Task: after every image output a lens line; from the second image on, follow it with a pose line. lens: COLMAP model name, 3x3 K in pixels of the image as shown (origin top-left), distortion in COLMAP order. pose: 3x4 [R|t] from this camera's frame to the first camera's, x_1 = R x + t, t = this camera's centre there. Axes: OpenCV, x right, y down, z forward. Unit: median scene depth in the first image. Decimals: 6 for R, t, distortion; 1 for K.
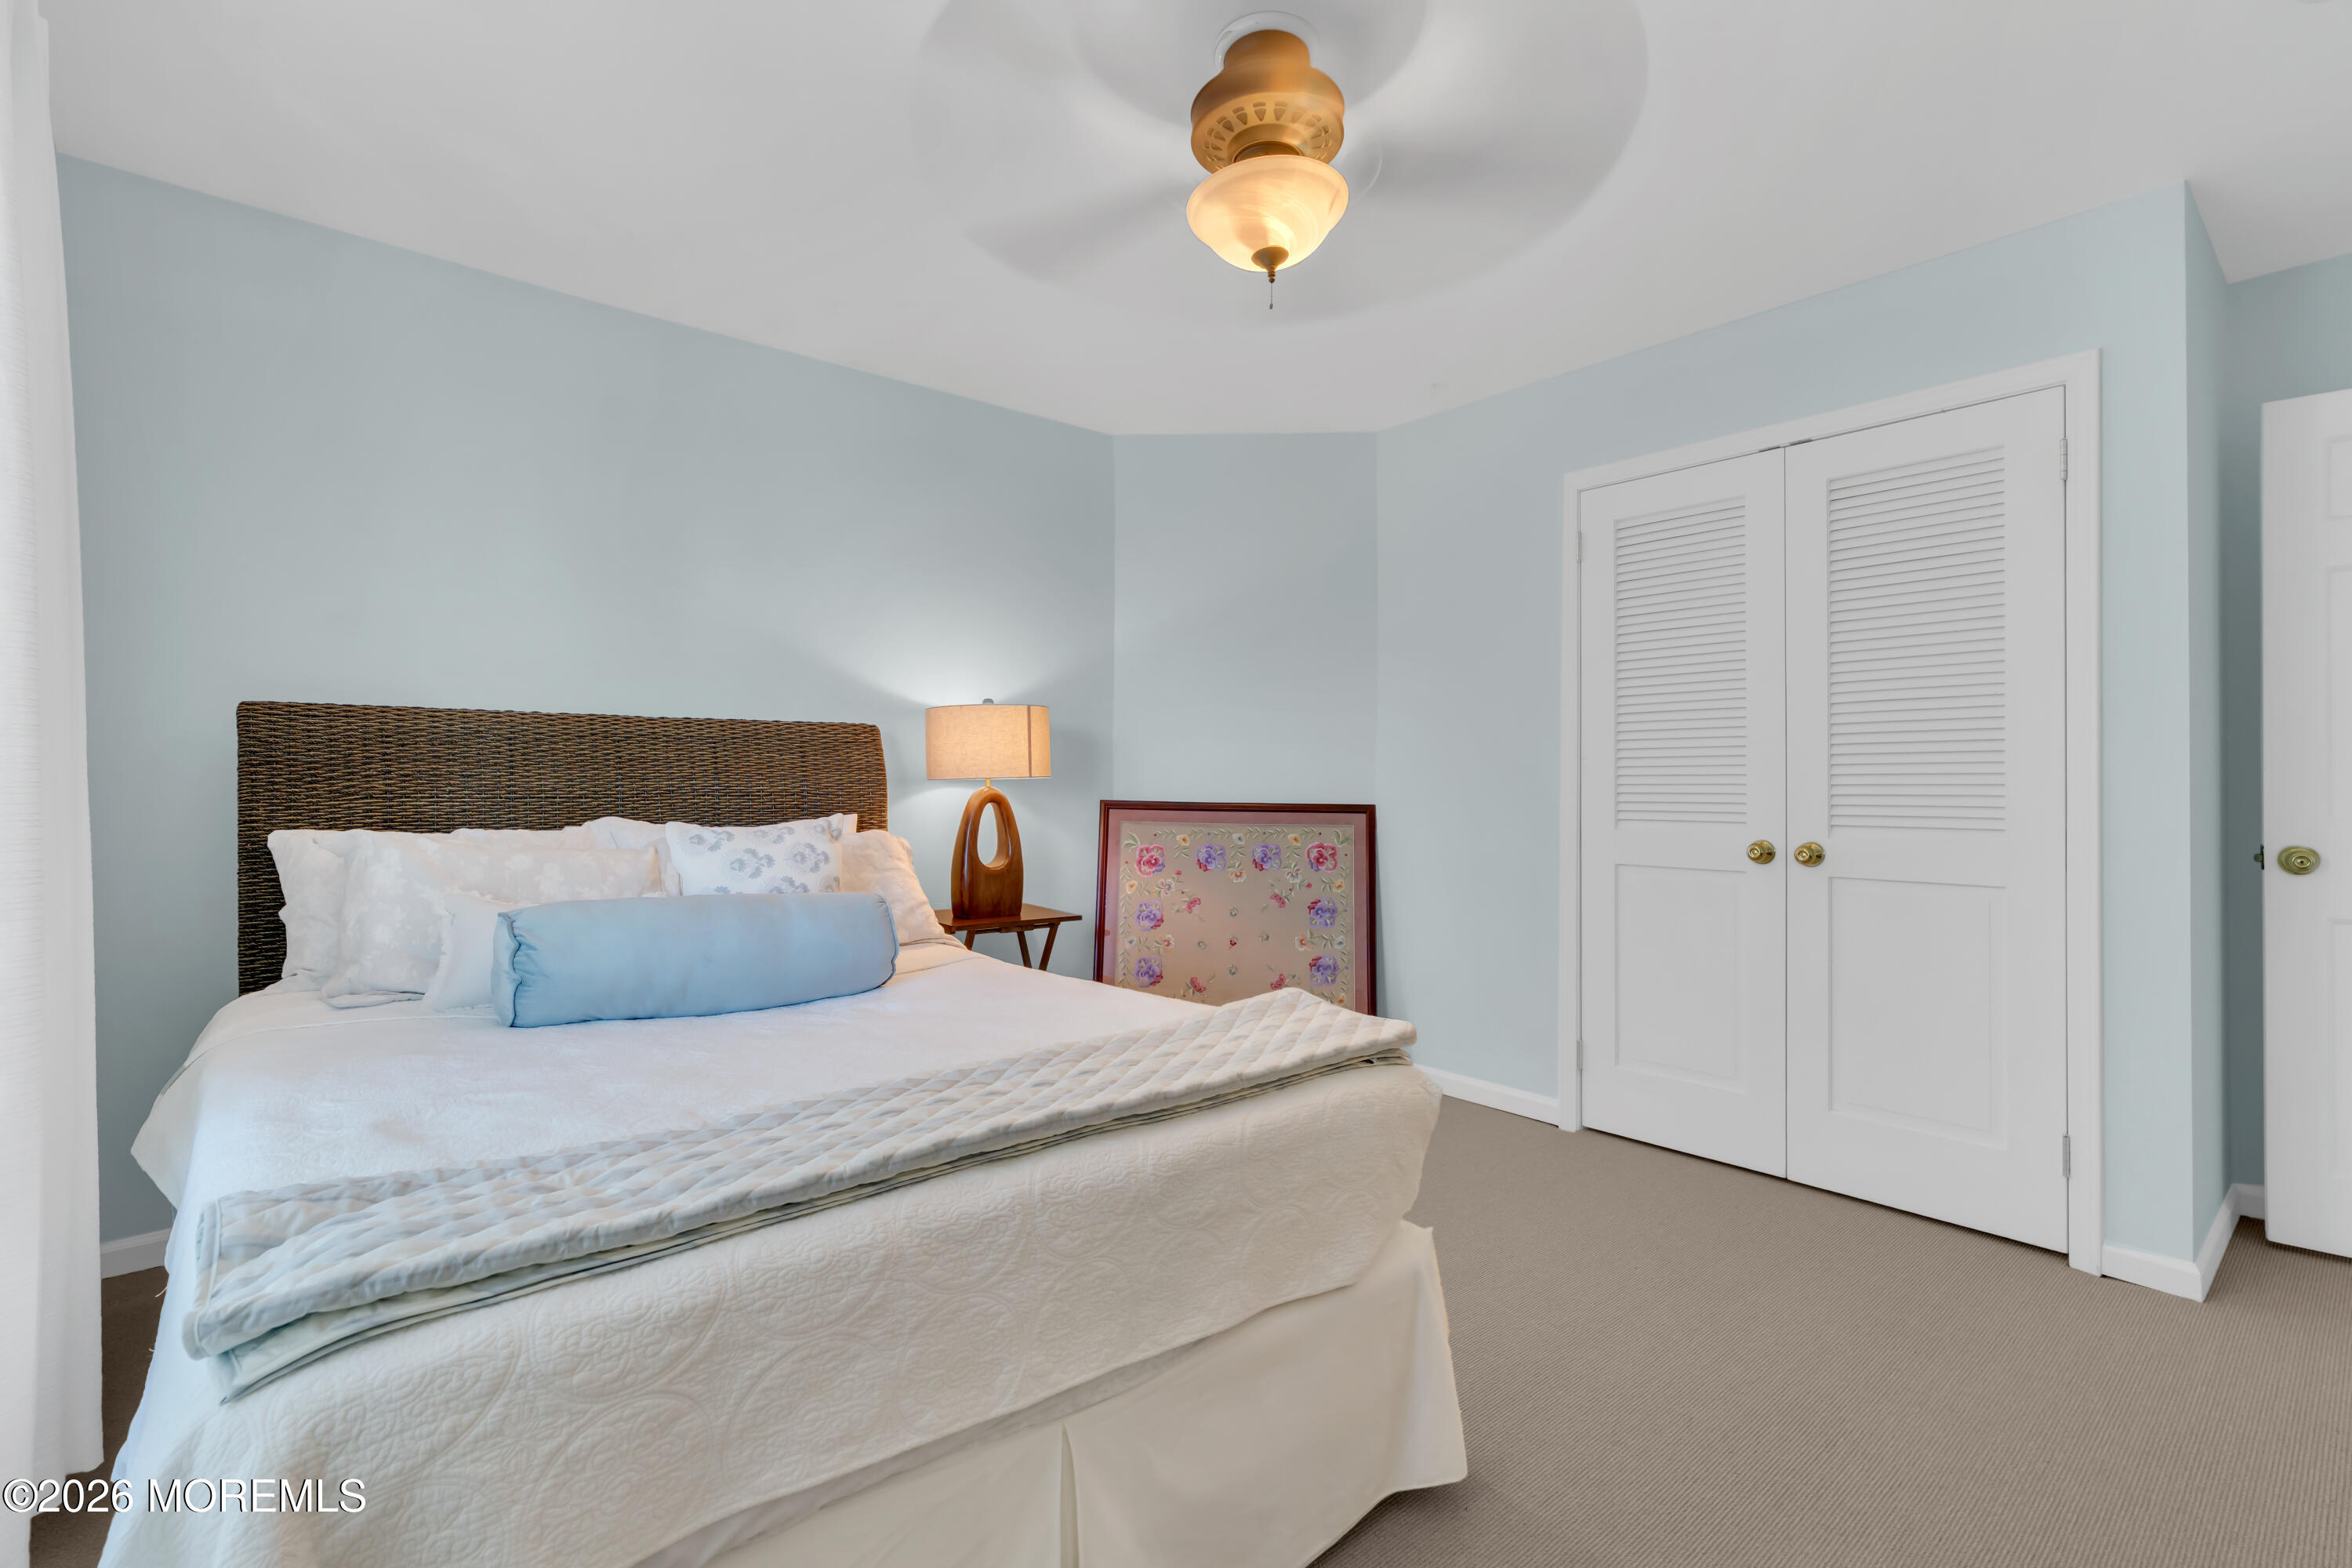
lens RADIAL K [[1063.6, 0, 1176.0], [0, 1063.6, 784.0], [0, 0, 1]] dist [-0.014071, 0.009541]
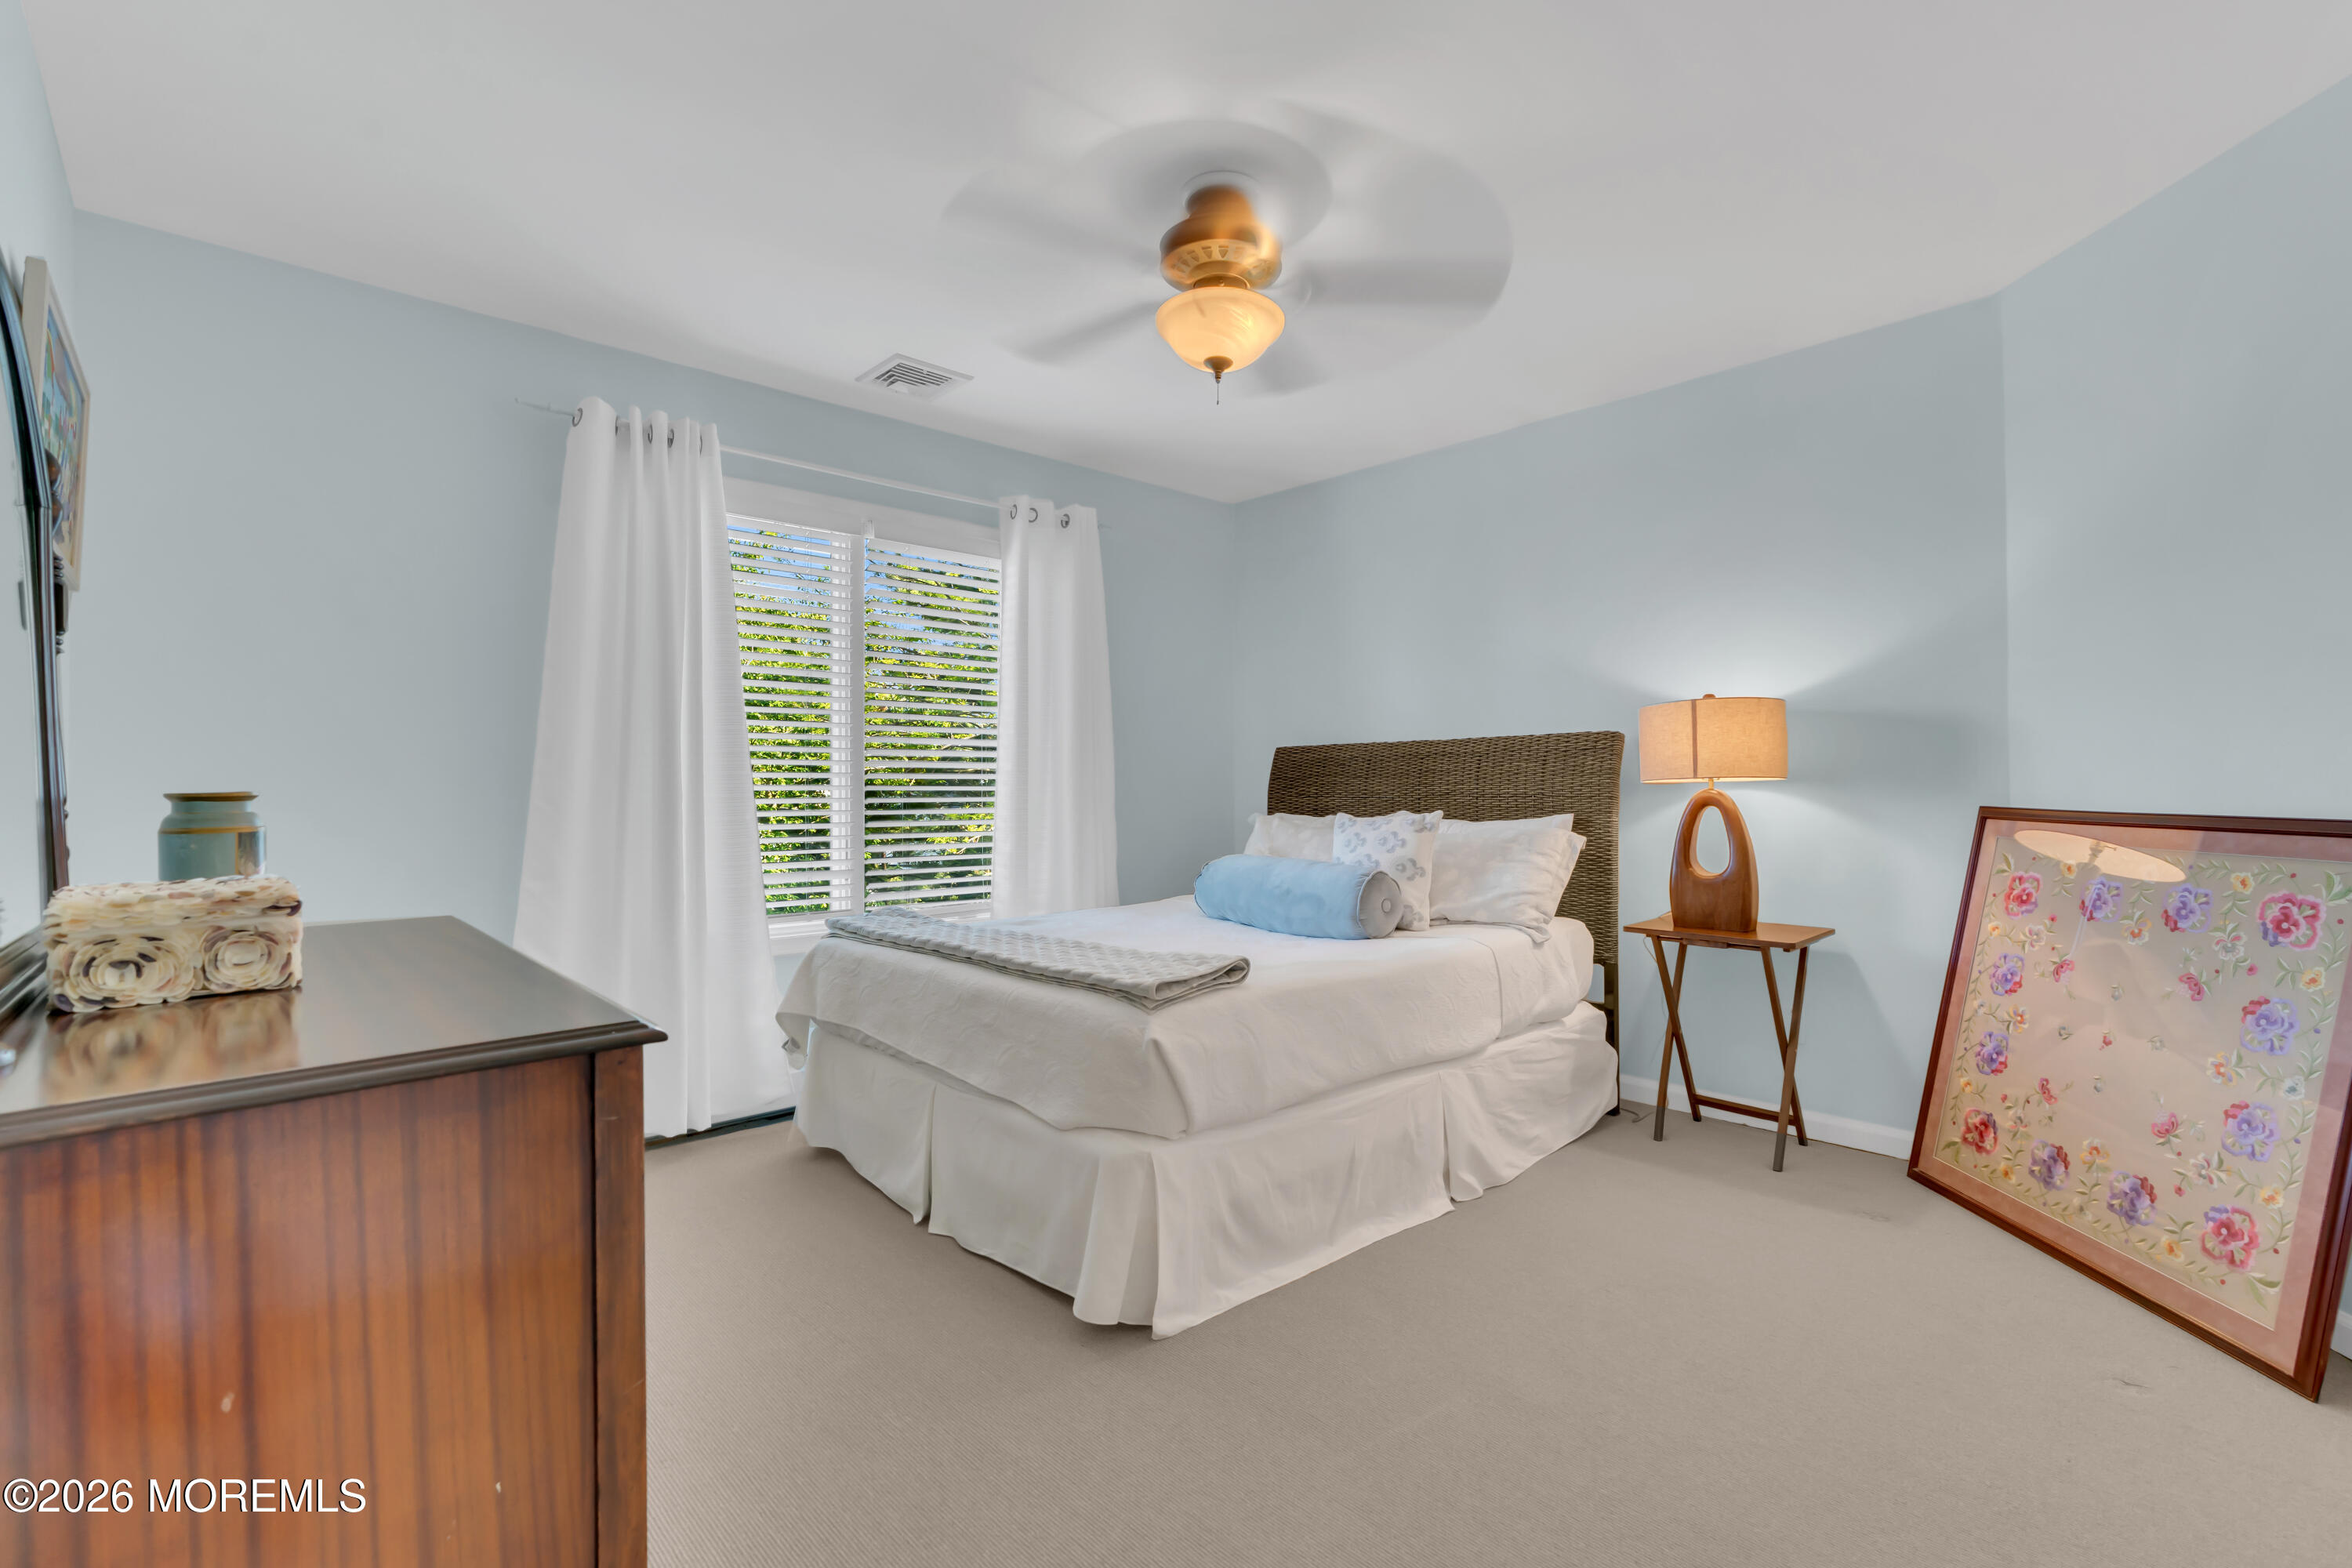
lens RADIAL K [[1063.6, 0, 1176.0], [0, 1063.6, 784.0], [0, 0, 1]] dist [-0.014071, 0.009541]
pose [[0.024836, -0.009478, -0.999647, 0.718191], [0.004605, 0.999946, -0.009366, 0.005141], [0.999681, -0.004371, 0.024878, 0.497651]]
